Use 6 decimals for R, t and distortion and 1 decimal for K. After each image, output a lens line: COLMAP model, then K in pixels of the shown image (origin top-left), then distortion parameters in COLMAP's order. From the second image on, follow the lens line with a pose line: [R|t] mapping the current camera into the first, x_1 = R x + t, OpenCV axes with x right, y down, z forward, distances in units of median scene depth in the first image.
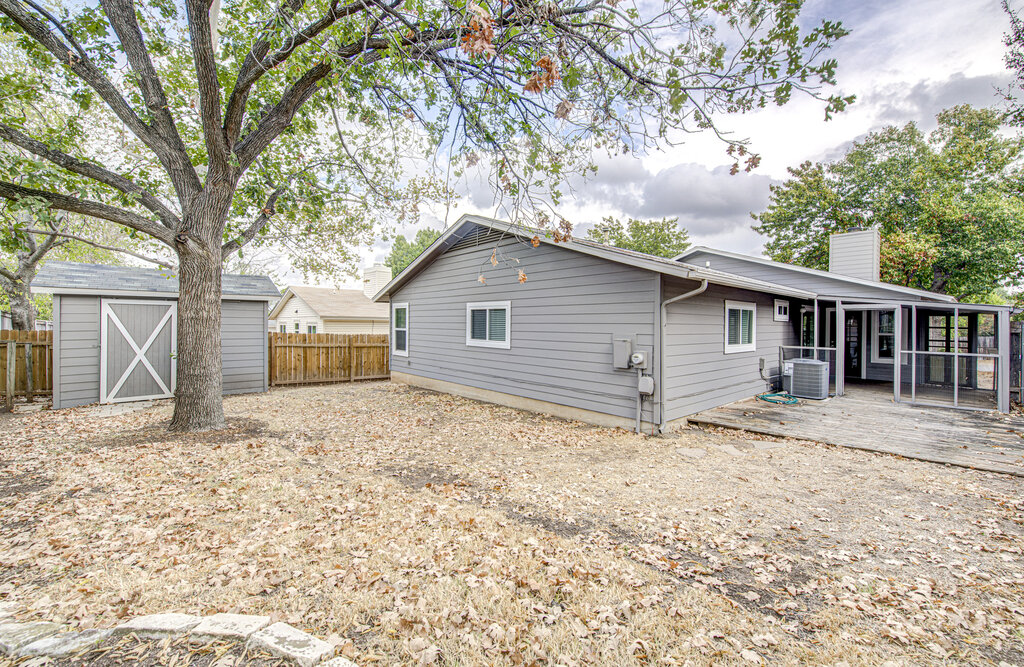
lens RADIAL K [[414.4, 0, 511.5], [0, 414.4, 328.2], [0, 0, 1]] dist [-0.003277, -0.001496]
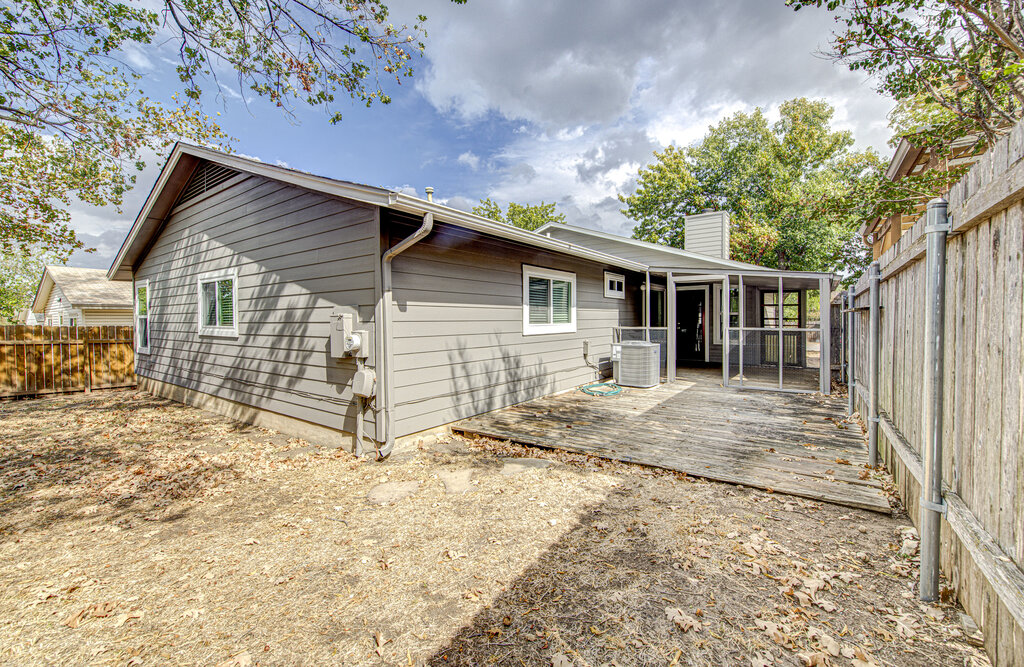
lens RADIAL K [[414.4, 0, 515.2], [0, 414.4, 329.1], [0, 0, 1]] dist [-0.003277, -0.001496]
pose [[0.977219, -0.020516, 0.211238, 0.288961], [0.017447, 0.999714, 0.016383, 0.031995], [-0.211514, -0.012325, 0.977297, 0.218499]]
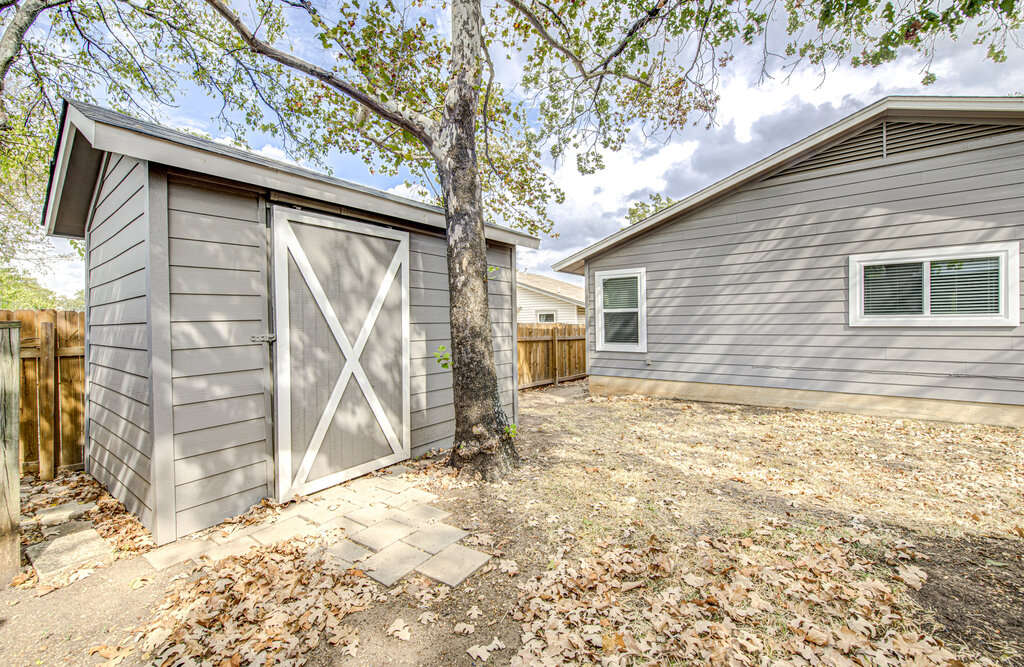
lens RADIAL K [[414.4, 0, 509.4], [0, 414.4, 332.4], [0, 0, 1]] dist [-0.003277, -0.001496]
pose [[0.983552, -0.026753, 0.178634, -0.749965], [0.024715, 0.999602, 0.013624, 0.031771], [-0.178927, -0.008985, 0.983821, 0.538617]]
